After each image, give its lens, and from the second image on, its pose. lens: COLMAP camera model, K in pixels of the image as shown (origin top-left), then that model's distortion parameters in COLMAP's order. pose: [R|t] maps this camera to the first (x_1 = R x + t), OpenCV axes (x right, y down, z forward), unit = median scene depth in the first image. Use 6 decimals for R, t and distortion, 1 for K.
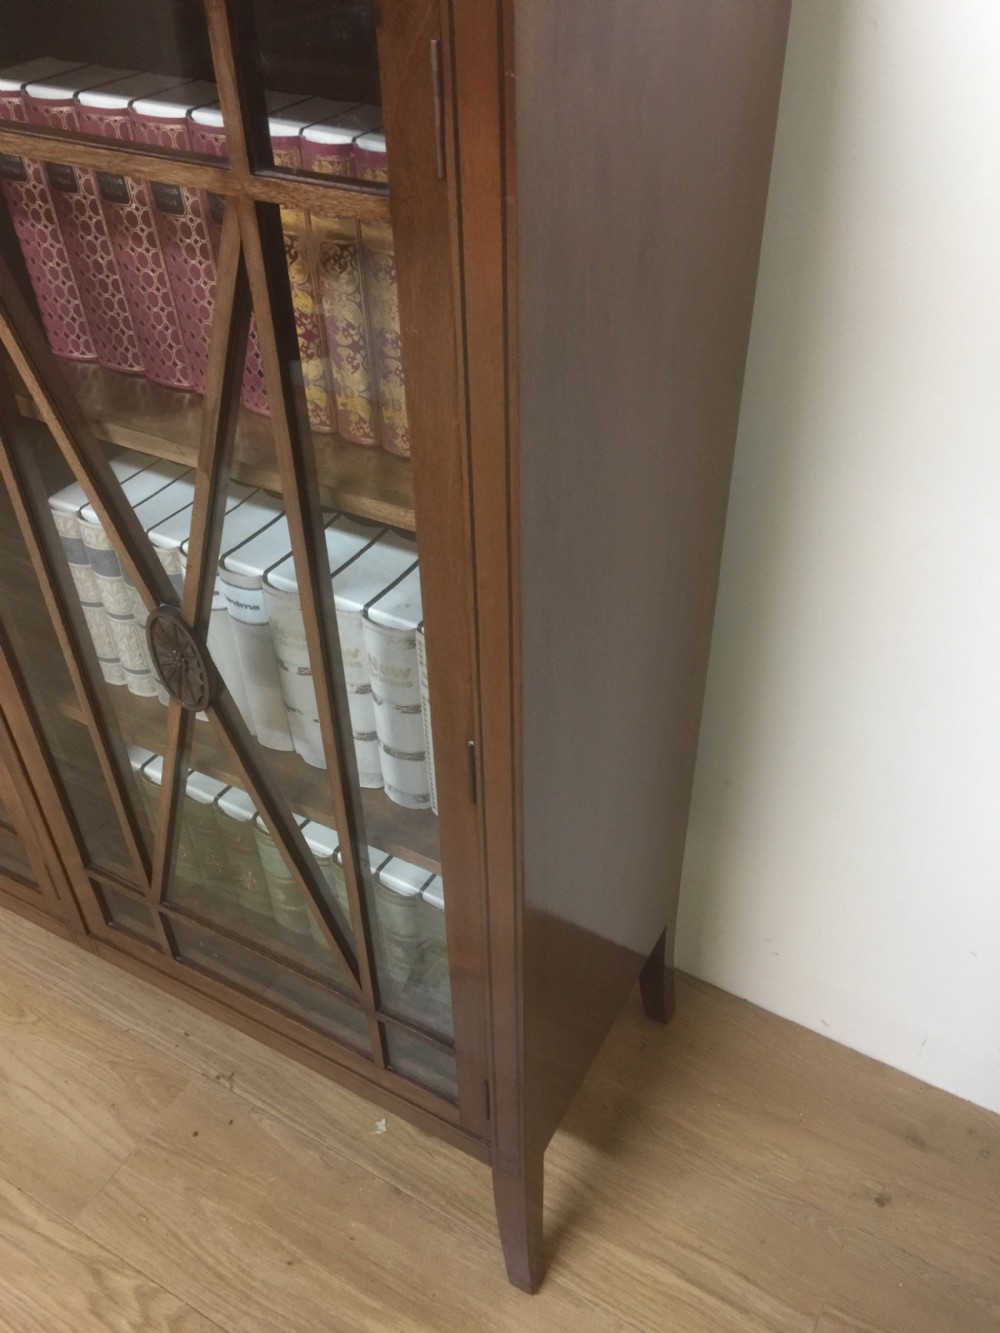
lens RADIAL K [[1140.0, 0, 500.4], [0, 1140.0, 660.3], [0, 0, 1]] dist [0.084474, -0.110756]
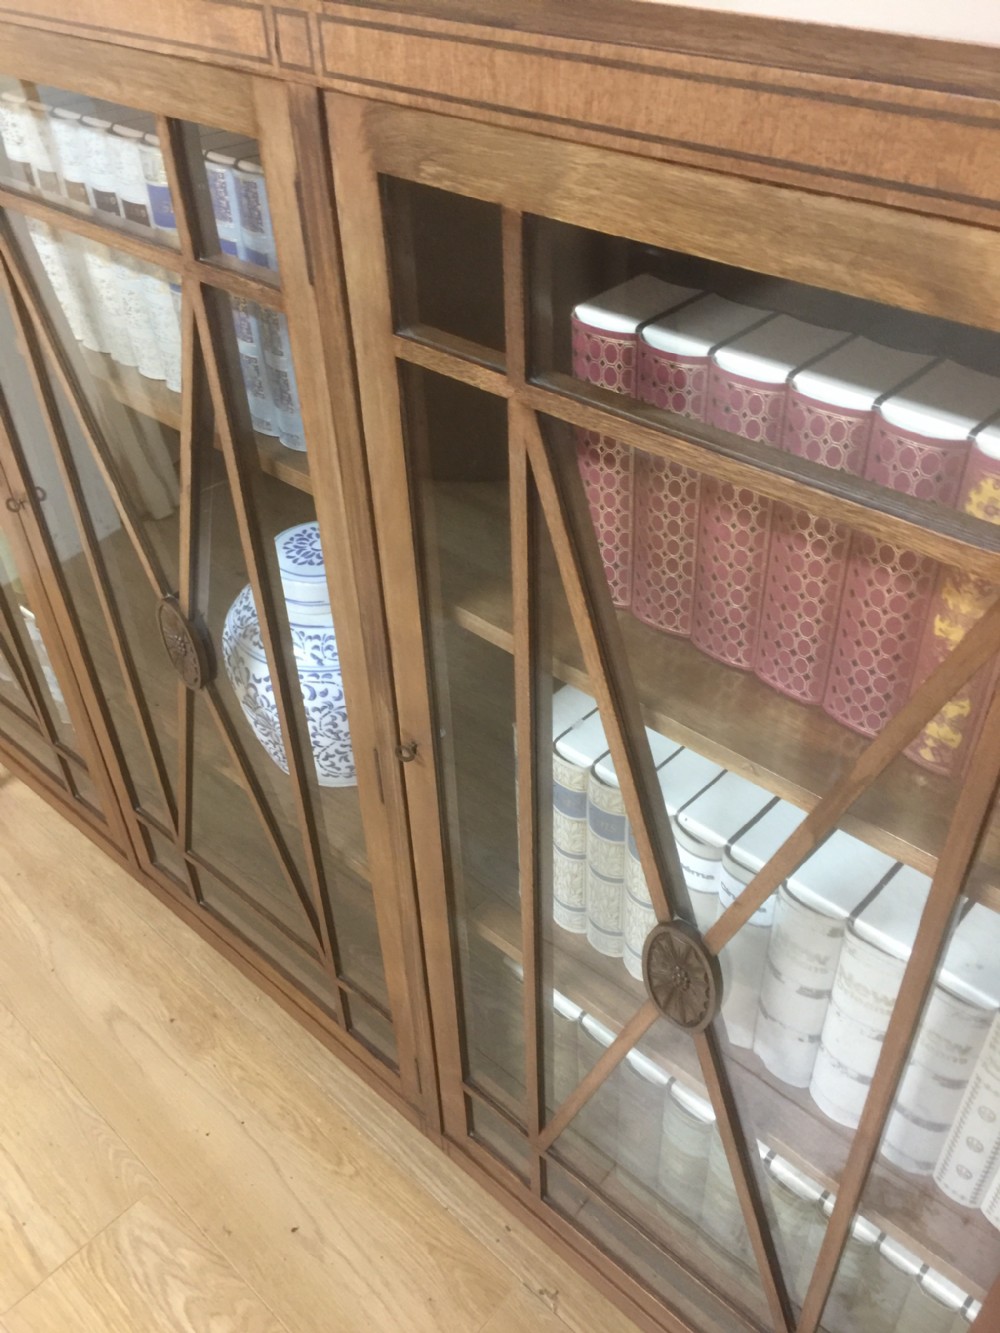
lens RADIAL K [[1140.0, 0, 505.6], [0, 1140.0, 654.4], [0, 0, 1]] dist [0.084474, -0.110756]
pose [[0.974584, 0.133434, -0.179947, -0.266900], [-0.134810, 0.990861, 0.004616, -0.206435], [0.178918, 0.019760, 0.983666, 0.137488]]
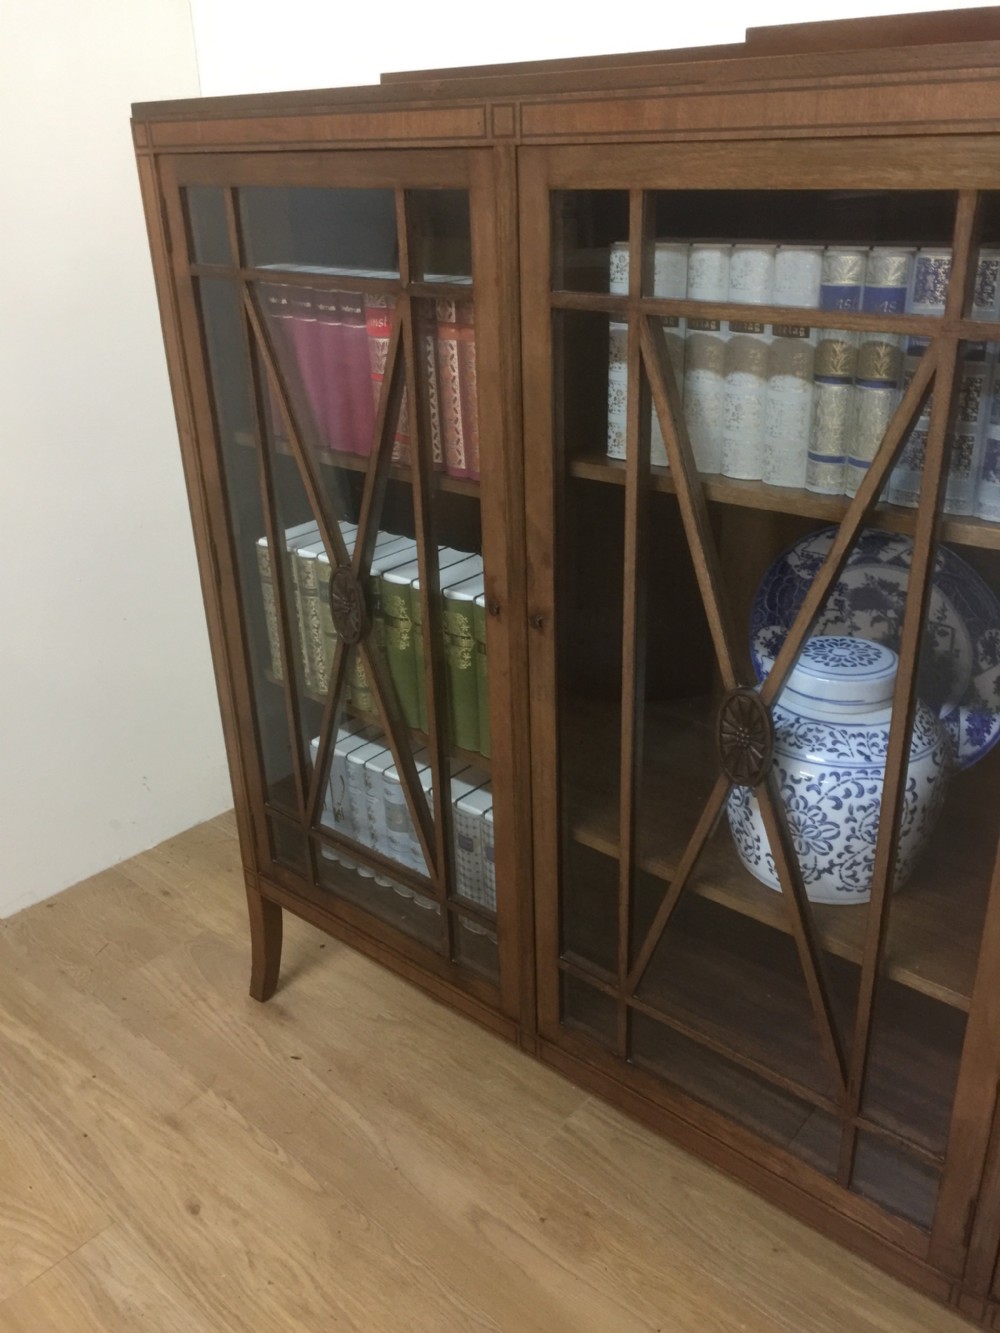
lens RADIAL K [[1140.0, 0, 508.5], [0, 1140.0, 665.7], [0, 0, 1]] dist [0.084474, -0.110756]
pose [[0.979103, 0.079402, -0.187221, -0.788639], [-0.123891, 0.962957, -0.239510, 0.058599], [0.161269, 0.257700, 0.952672, 0.047856]]
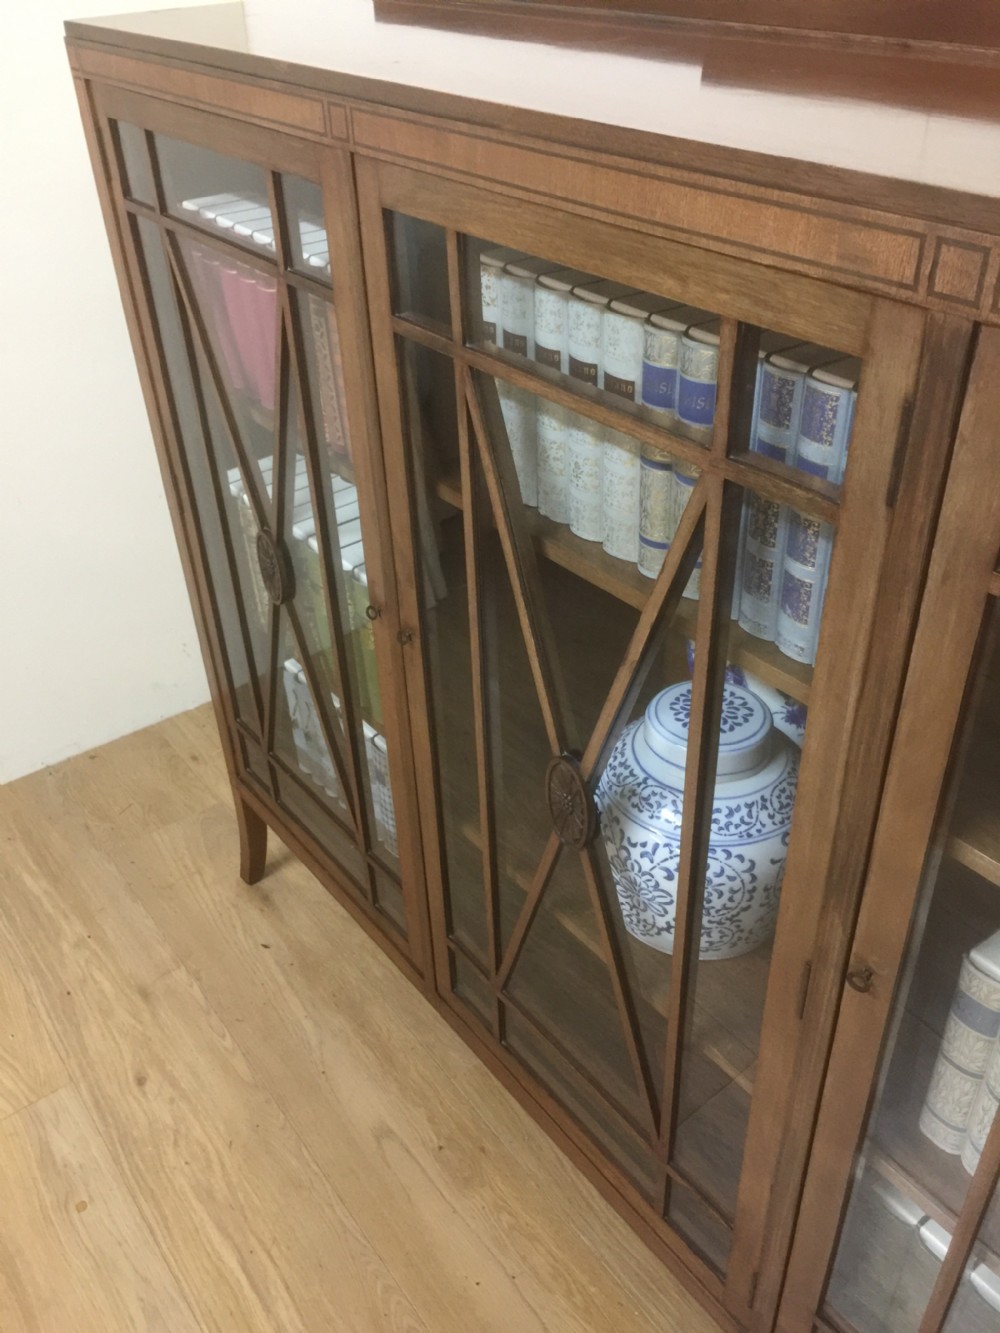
lens RADIAL K [[1140.0, 0, 501.3], [0, 1140.0, 658.0], [0, 0, 1]] dist [0.084474, -0.110756]
pose [[0.919732, 0.214894, -0.328503, -0.504754], [-0.237107, 0.971062, -0.028613, -0.254453], [0.312848, 0.104206, 0.944069, 0.123023]]
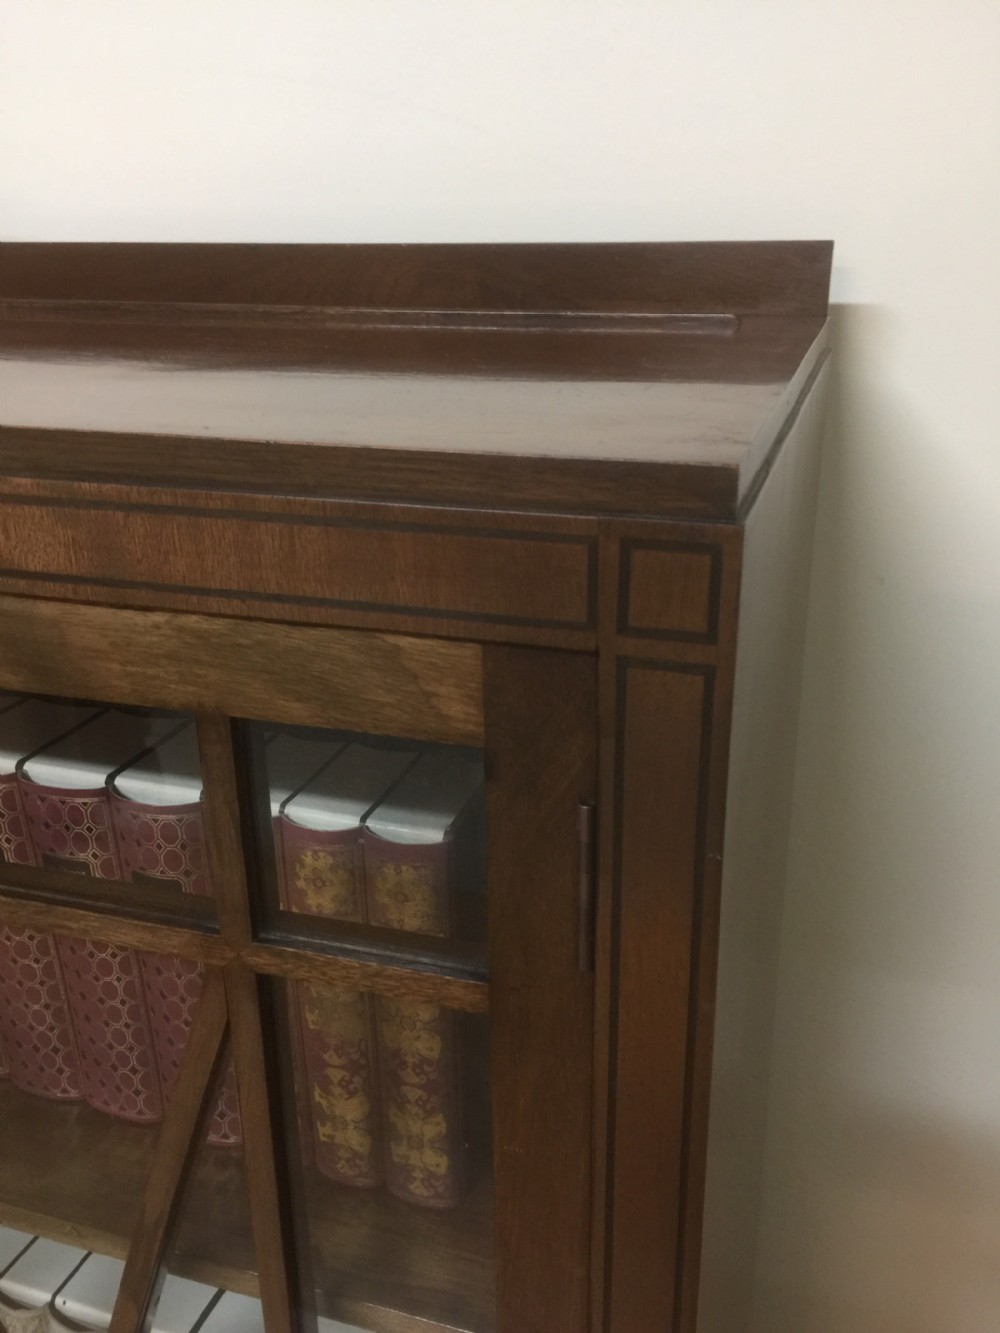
lens RADIAL K [[1140.0, 0, 507.4], [0, 1140.0, 657.3], [0, 0, 1]] dist [0.084474, -0.110756]
pose [[0.979791, -0.067101, 0.188434, -0.117466], [0.121824, 0.947360, -0.296087, -0.227759], [-0.158647, 0.313059, 0.936389, 0.193048]]
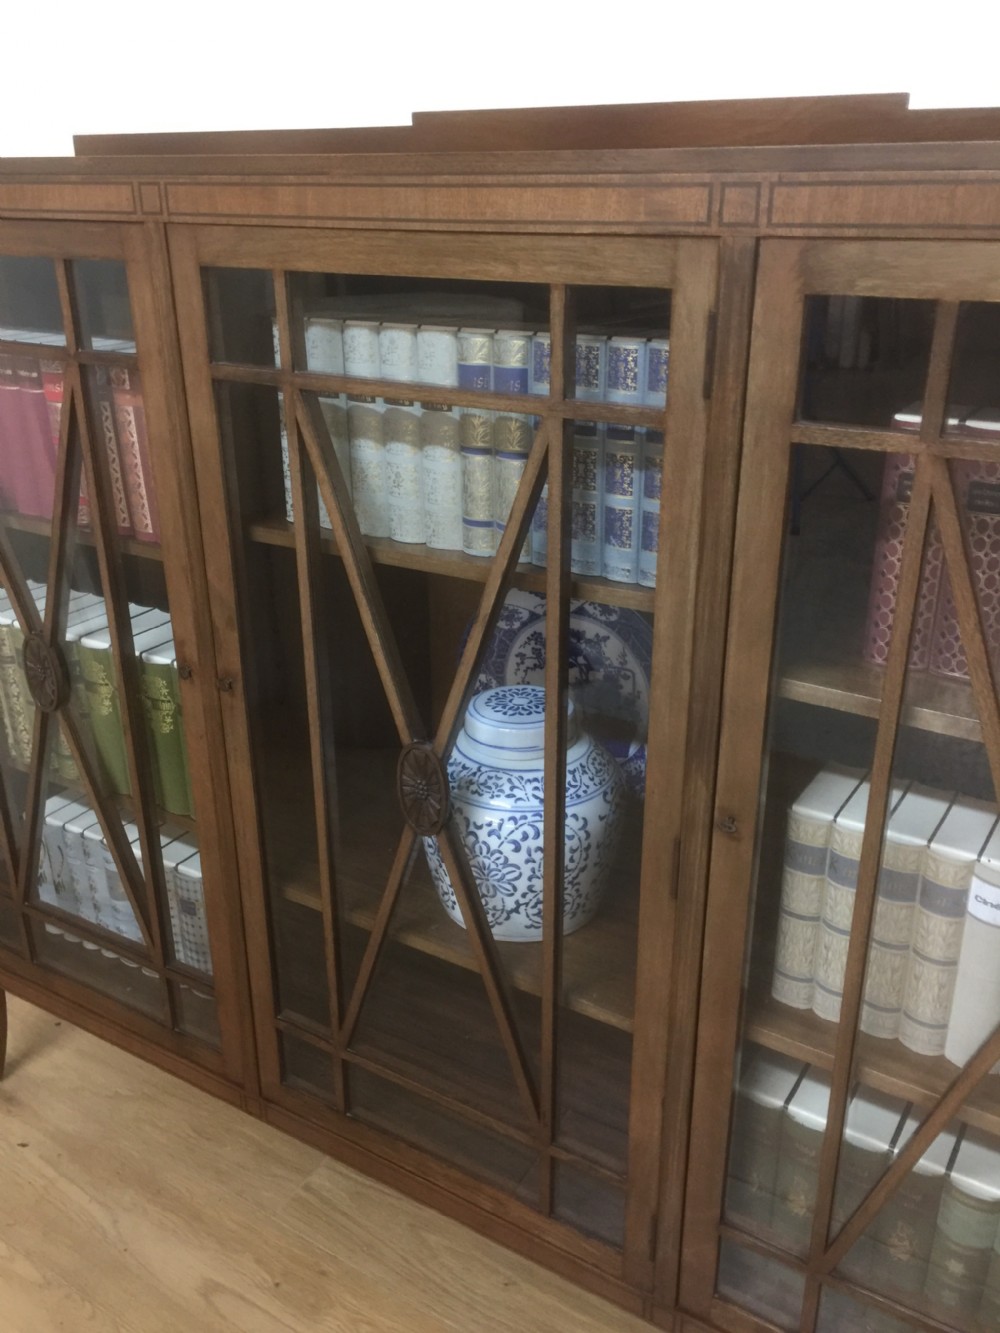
lens RADIAL K [[1140.0, 0, 505.7], [0, 1140.0, 666.9], [0, 0, 1]] dist [0.084474, -0.110756]
pose [[0.999025, 0.032947, -0.029396, -0.653851], [-0.039952, 0.957969, -0.284078, 0.036913], [0.018801, 0.284975, 0.958351, 0.023282]]
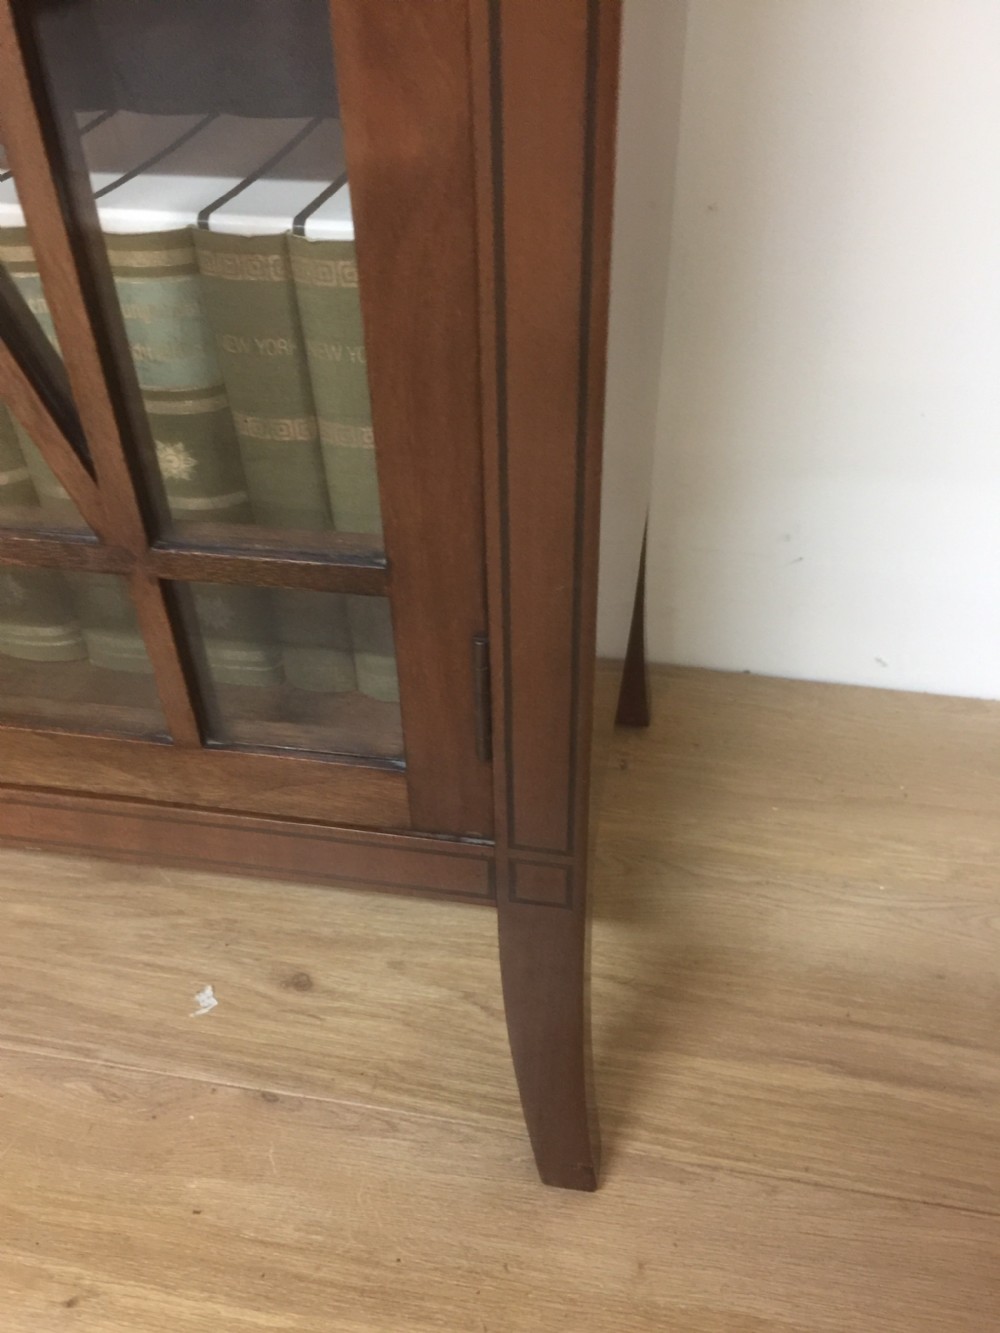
lens RADIAL K [[1140.0, 0, 508.8], [0, 1140.0, 677.6], [0, 0, 1]] dist [0.084474, -0.110756]
pose [[0.944463, -0.205571, 0.256378, -0.114518], [0.206250, 0.978192, 0.024543, 0.408030], [-0.255833, 0.029698, 0.966265, 0.682436]]
